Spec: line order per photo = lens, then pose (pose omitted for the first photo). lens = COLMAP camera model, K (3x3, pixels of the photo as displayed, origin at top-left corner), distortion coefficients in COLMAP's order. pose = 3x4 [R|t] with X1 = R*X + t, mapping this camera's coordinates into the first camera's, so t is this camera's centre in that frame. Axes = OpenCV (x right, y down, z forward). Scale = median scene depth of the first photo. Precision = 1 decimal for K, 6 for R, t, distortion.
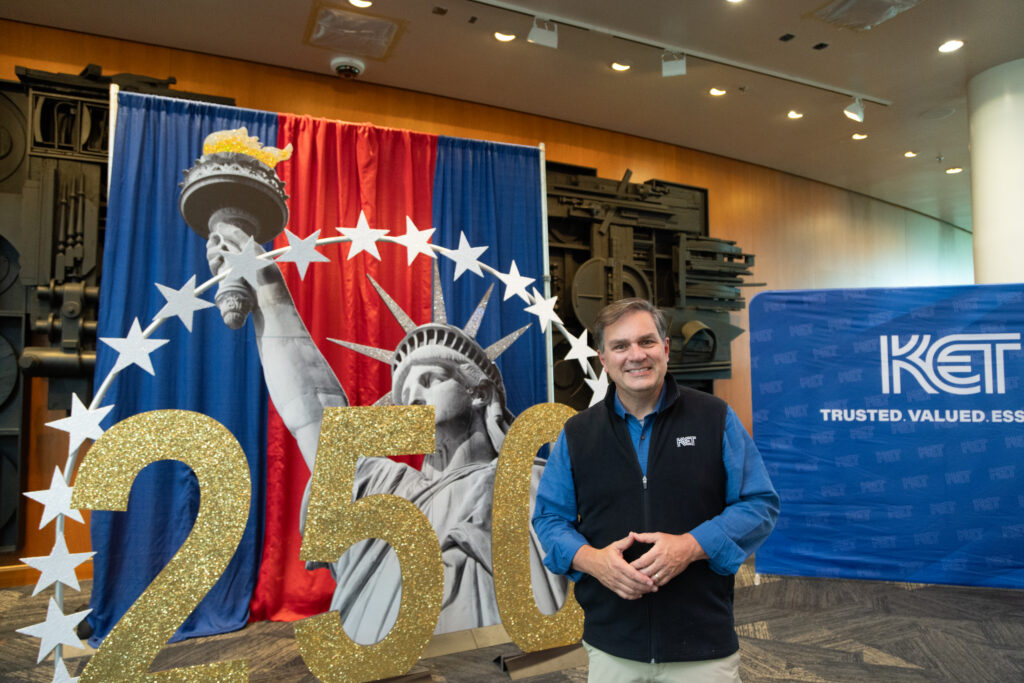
lens RADIAL K [[677.0, 0, 515.3], [0, 677.0, 338.2], [0, 0, 1]] dist [-0.004808, 0.007127]
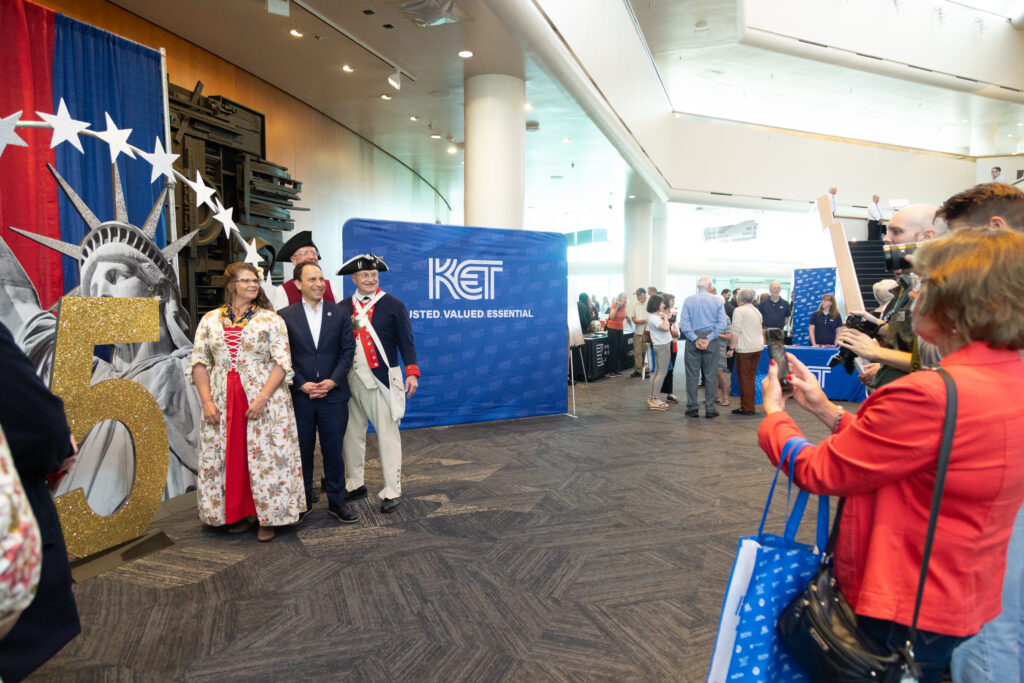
lens RADIAL K [[677.0, 0, 526.8], [0, 677.0, 346.5], [0, 0, 1]] dist [-0.004808, 0.007127]
pose [[0.691363, -0.040562, 0.721368, -0.358586], [-0.050023, 0.993340, 0.103796, 0.023682], [-0.720774, -0.107846, 0.684730, -0.139317]]
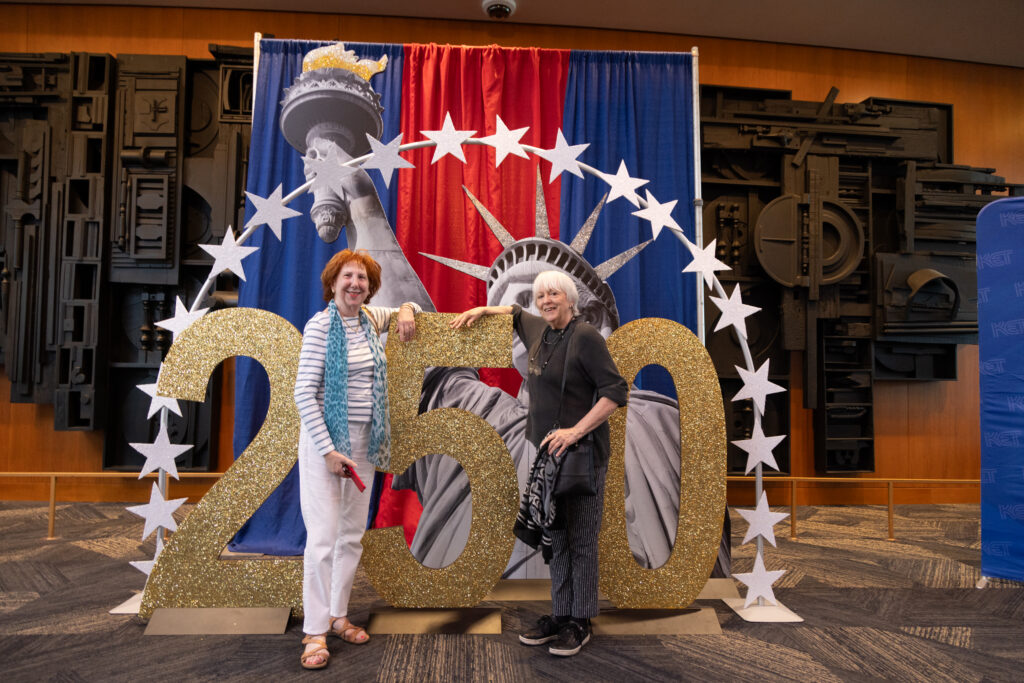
lens RADIAL K [[677.0, 0, 512.1], [0, 677.0, 347.9], [0, 0, 1]] dist [-0.004808, 0.007127]
pose [[0.933360, 0.004593, -0.358912, 0.144535], [-0.002792, 0.999981, 0.005537, 0.098851], [0.358930, -0.004166, 0.933355, 0.118911]]
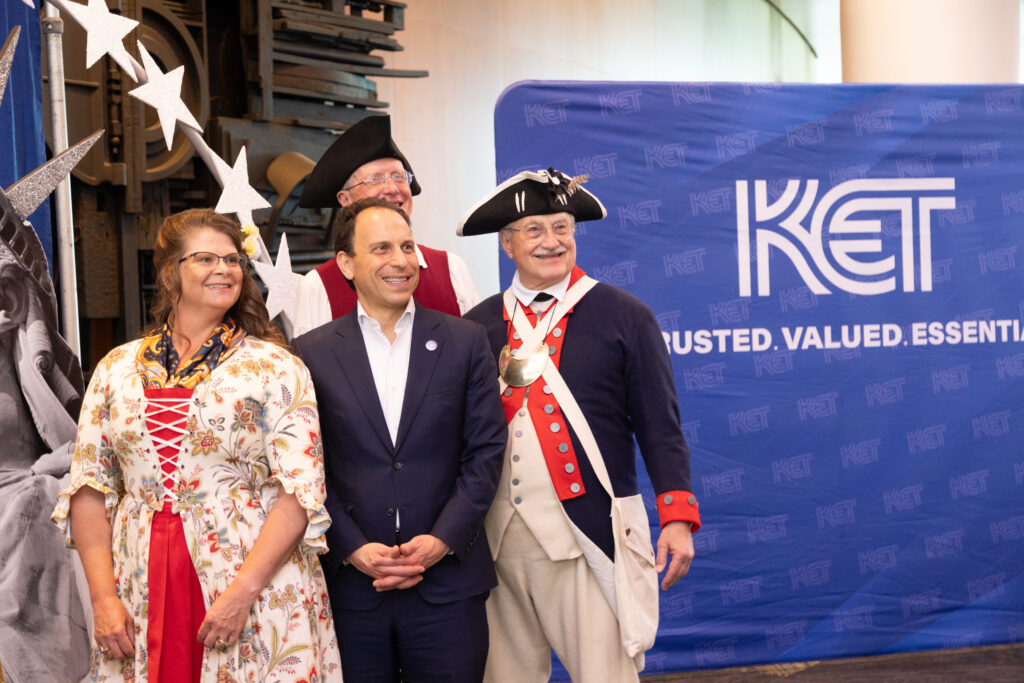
lens RADIAL K [[1808.0, 0, 508.2], [0, 1808.0, 341.9], [0, 0, 1]] dist [0.010983, 0.000000]
pose [[0.869425, -0.029462, 0.493186, -0.271084], [-0.001514, 0.998057, 0.062290, 0.033245], [-0.494063, -0.054903, 0.867691, -0.074895]]
